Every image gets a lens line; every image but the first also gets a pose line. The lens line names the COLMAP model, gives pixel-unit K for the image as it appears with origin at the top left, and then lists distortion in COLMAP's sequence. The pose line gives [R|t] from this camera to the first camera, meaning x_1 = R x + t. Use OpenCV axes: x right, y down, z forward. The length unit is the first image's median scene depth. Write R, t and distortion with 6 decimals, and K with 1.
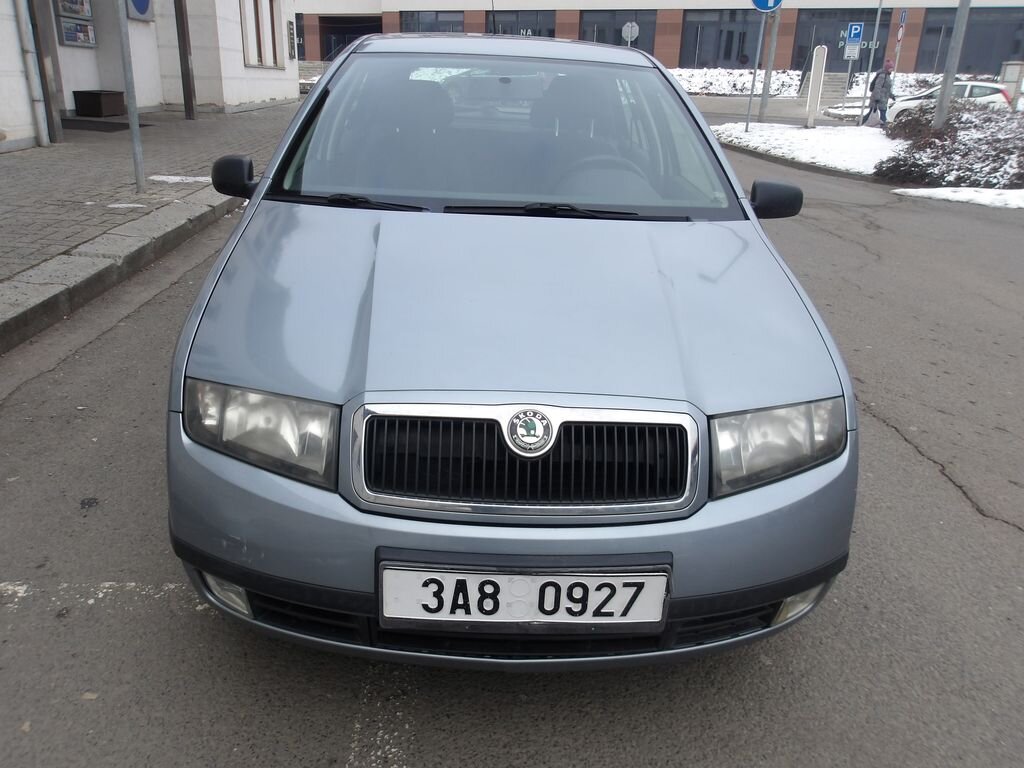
lens RADIAL K [[862.9, 0, 511.6], [0, 862.9, 375.3], [0, 0, 1]] dist [0.013957, -0.002257]
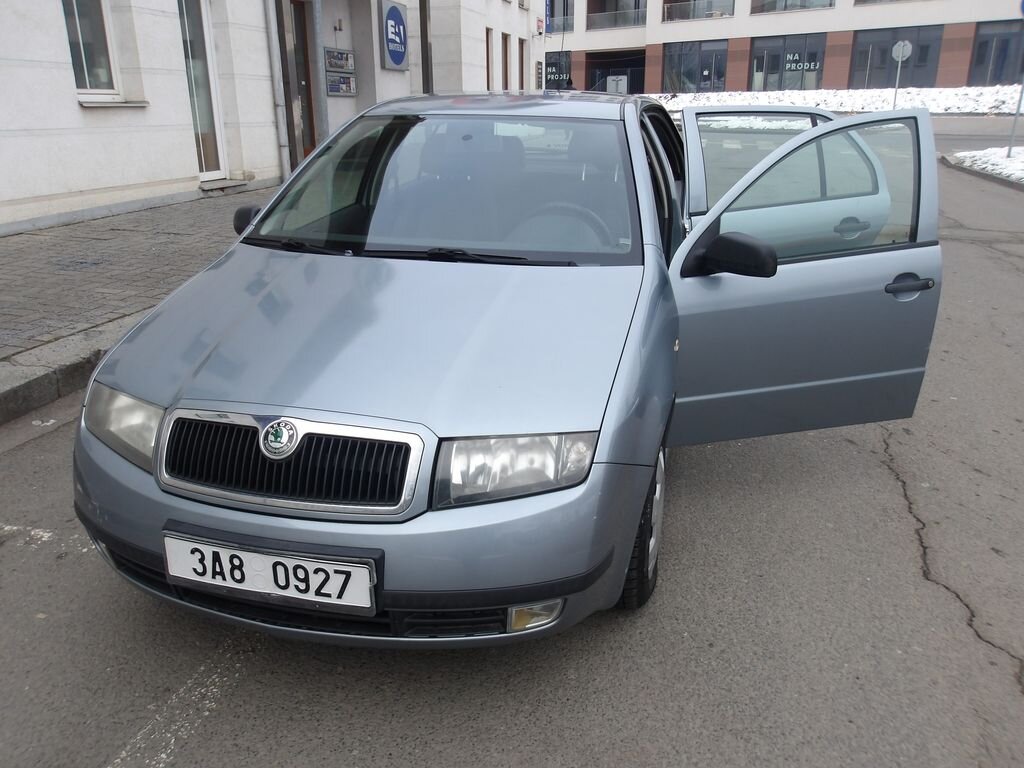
lens RADIAL K [[862.9, 0, 515.0], [0, 862.9, 376.2], [0, 0, 1]] dist [0.013957, -0.002257]
pose [[0.954058, 0.055753, -0.294390, 0.687301], [-0.064471, 0.997719, -0.019986, -0.020209], [0.292605, 0.038048, 0.955476, -0.083340]]
